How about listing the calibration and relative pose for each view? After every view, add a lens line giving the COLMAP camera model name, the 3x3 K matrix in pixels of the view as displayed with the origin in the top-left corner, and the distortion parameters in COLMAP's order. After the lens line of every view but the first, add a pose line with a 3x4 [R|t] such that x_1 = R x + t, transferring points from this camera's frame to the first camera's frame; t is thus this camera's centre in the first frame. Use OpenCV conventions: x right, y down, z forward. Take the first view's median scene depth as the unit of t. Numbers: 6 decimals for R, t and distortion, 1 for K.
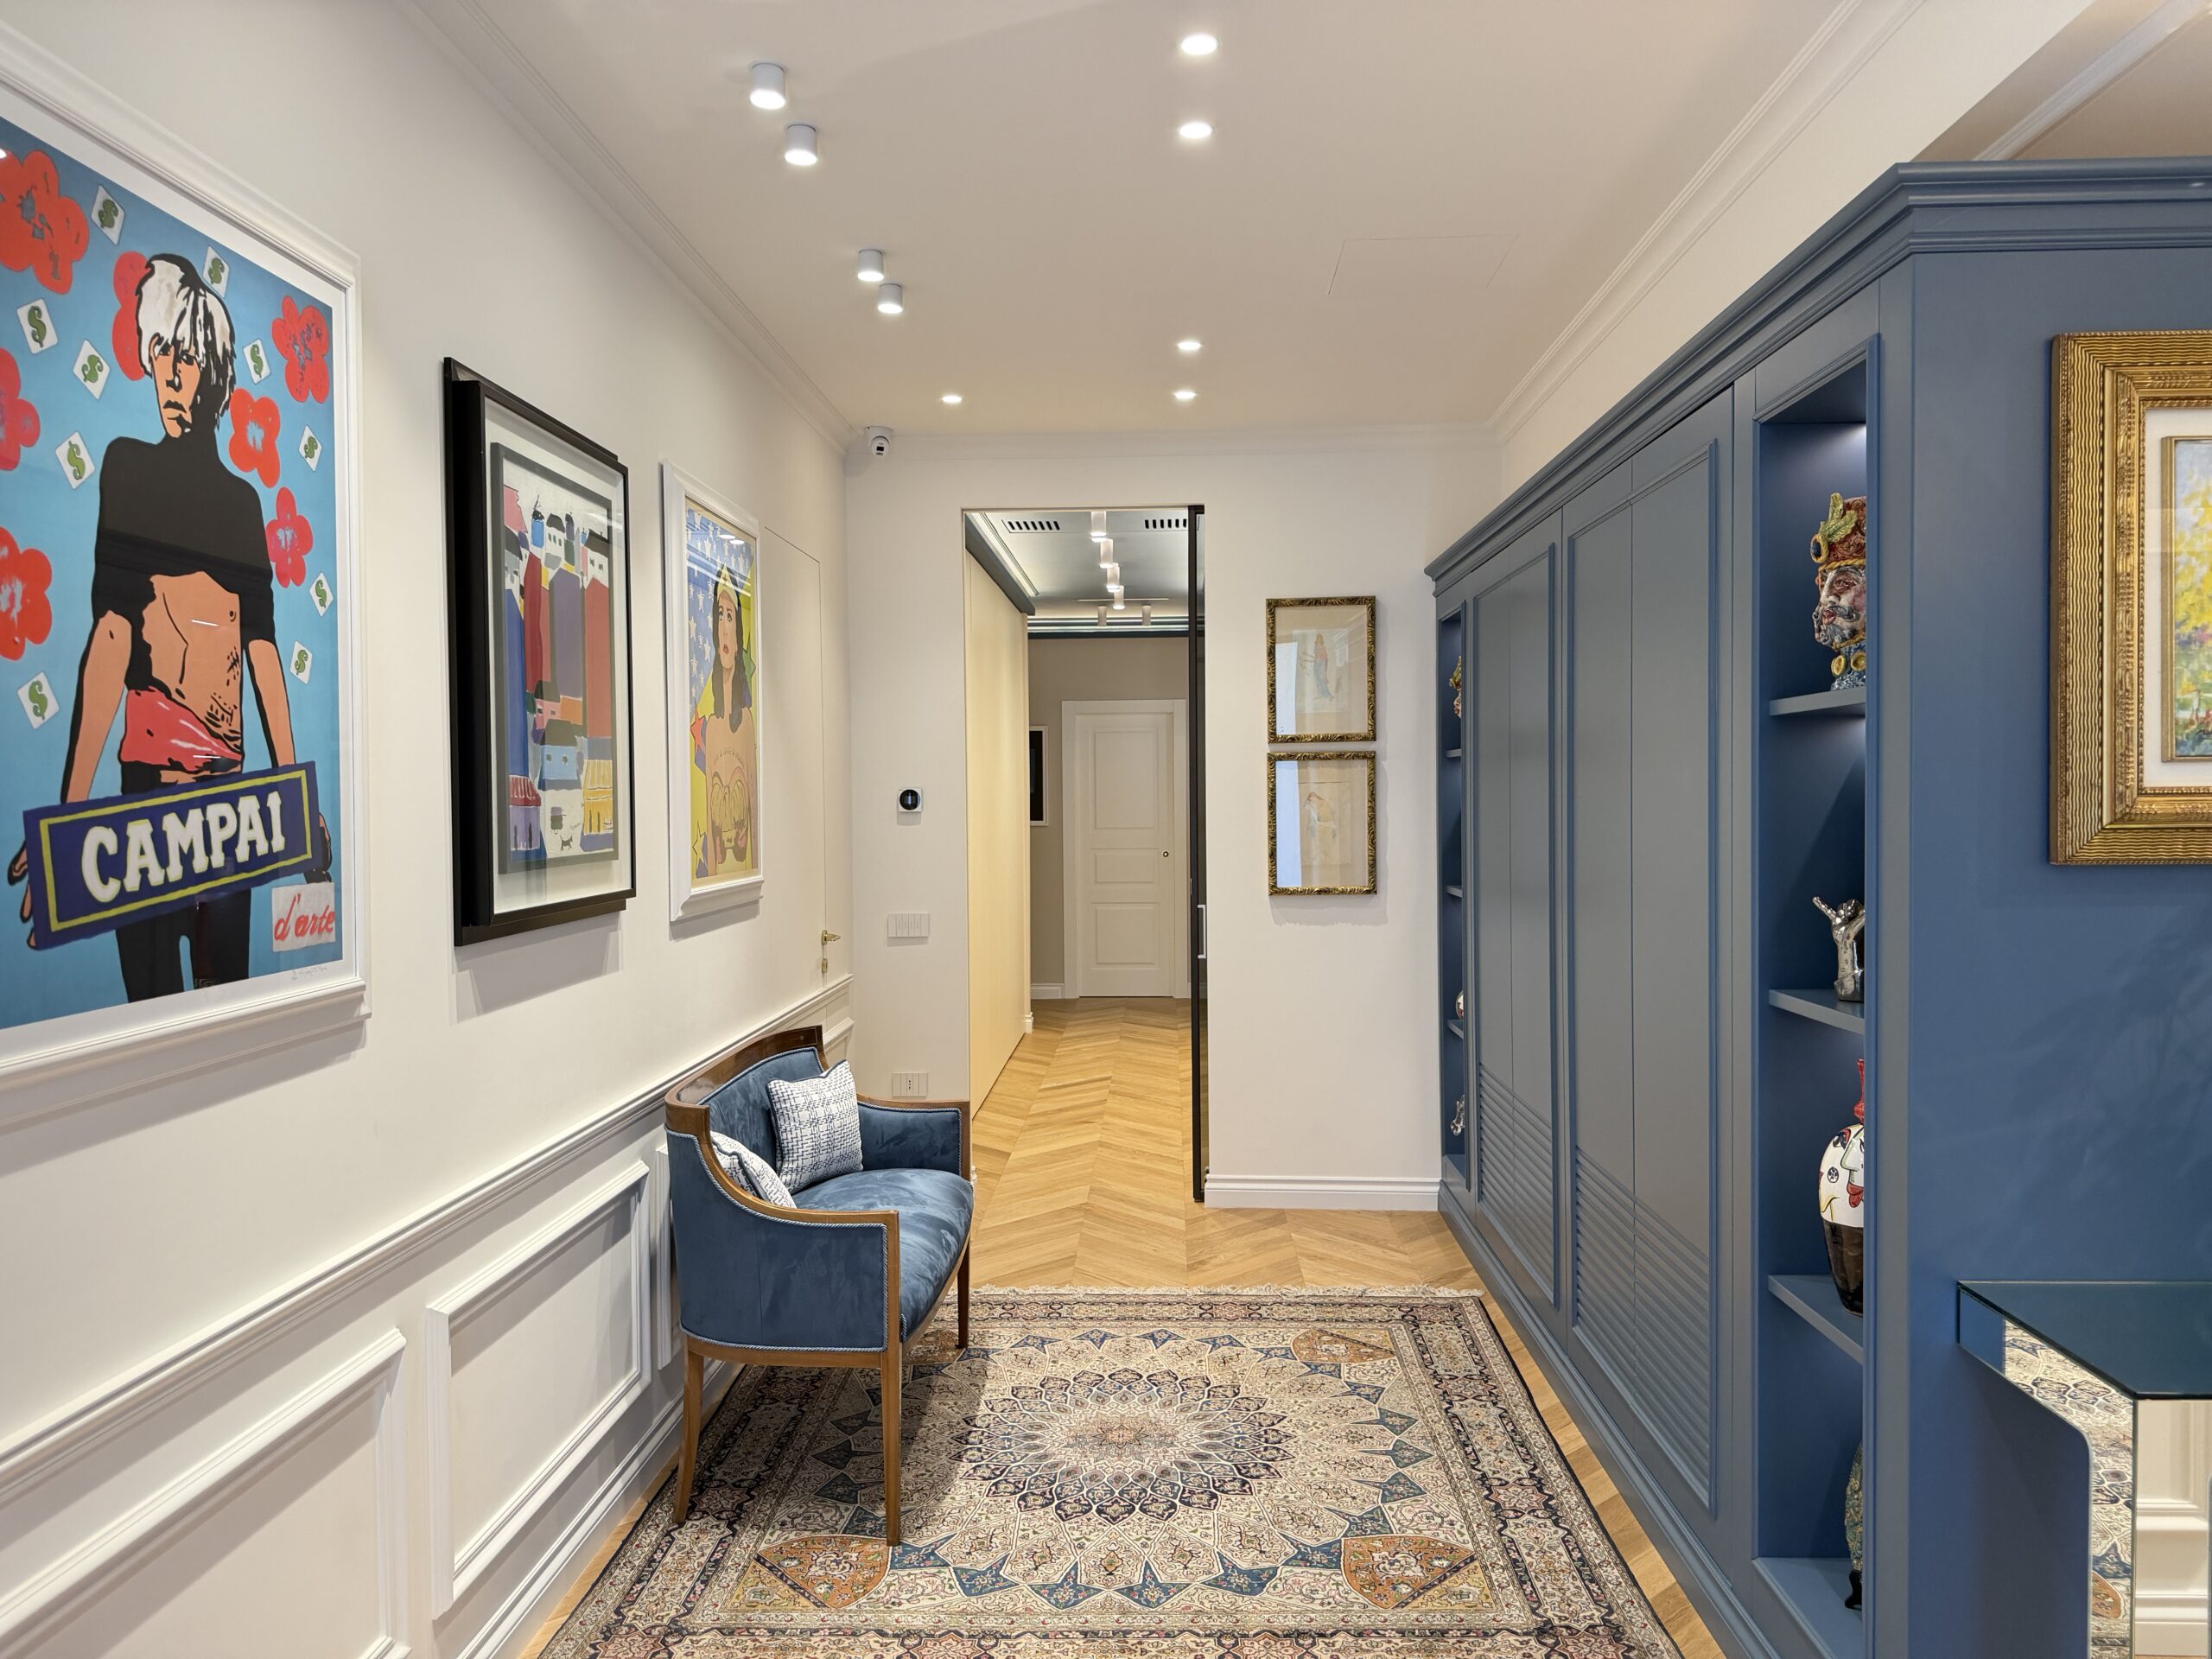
lens RADIAL K [[1577.5, 0, 1127.0], [0, 1577.5, 829.0], [0, 0, 1]] dist [0.077972, -0.083597]
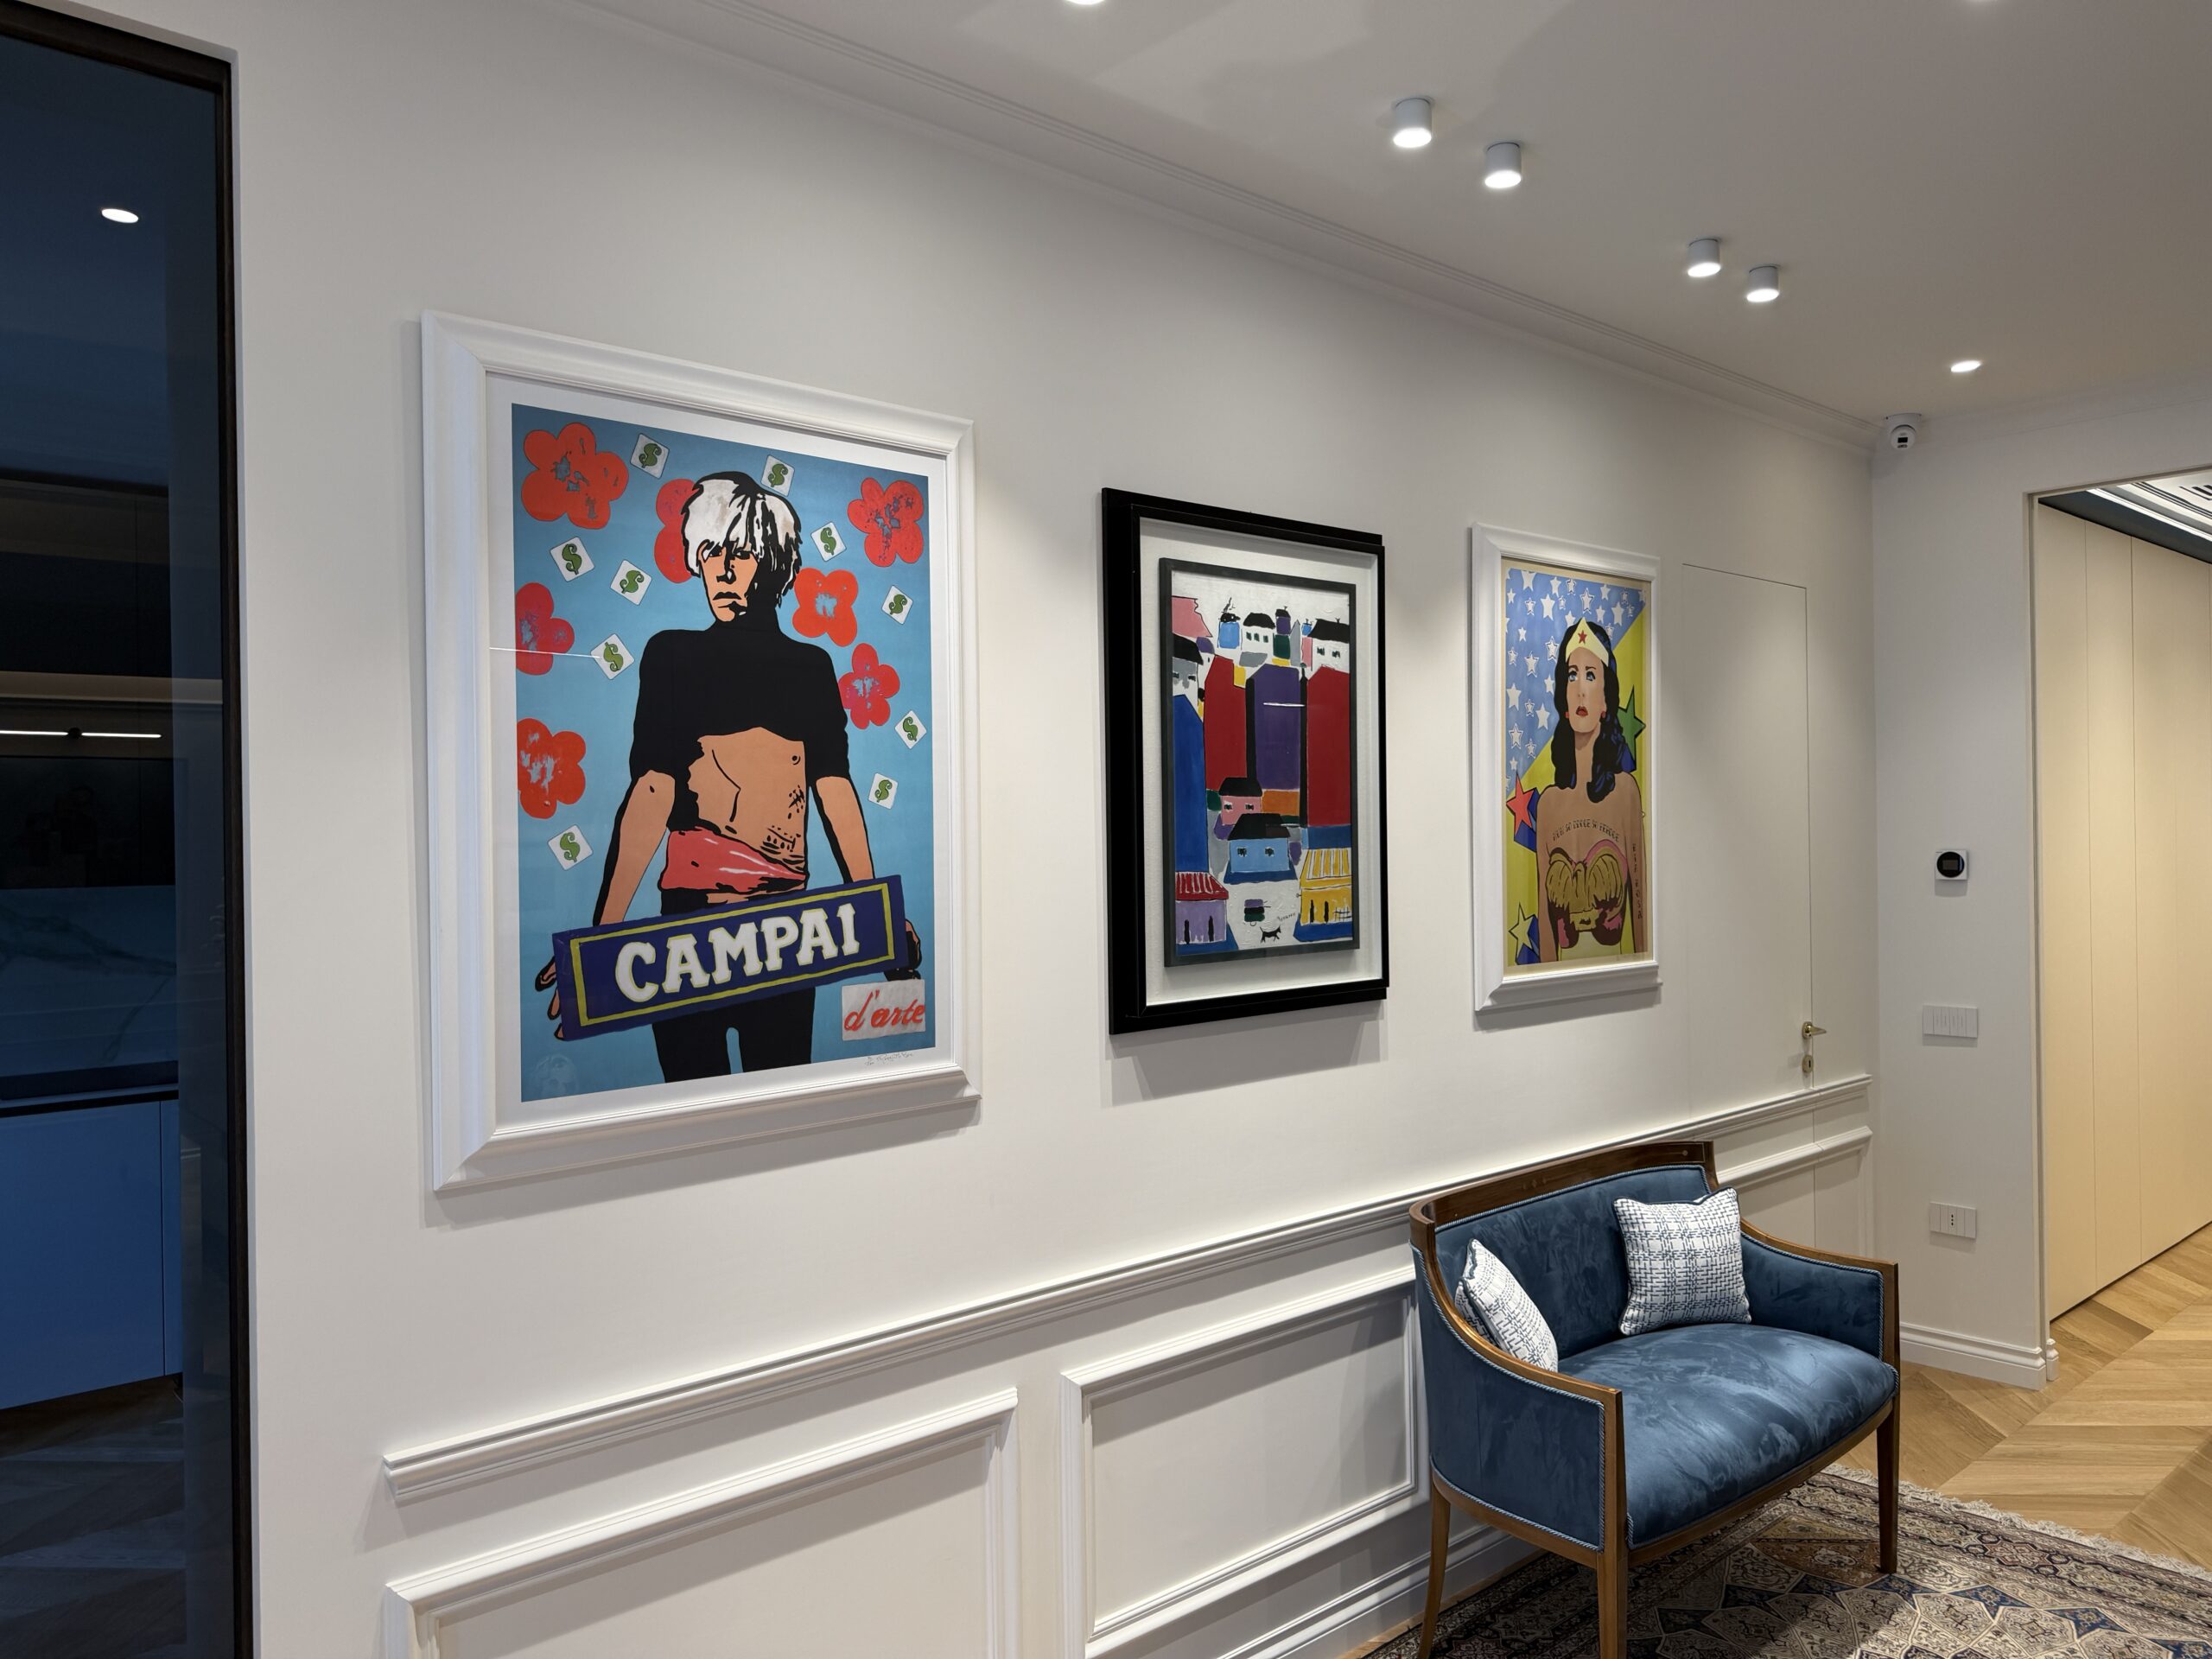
lens RADIAL K [[1577.5, 0, 1084.9], [0, 1577.5, 830.4], [0, 0, 1]] dist [0.077972, -0.083597]
pose [[0.688841, -0.001055, -0.724912, 0.331139], [-0.009711, 0.999896, -0.010683, -0.051549], [0.724848, 0.014399, 0.688759, 0.255482]]
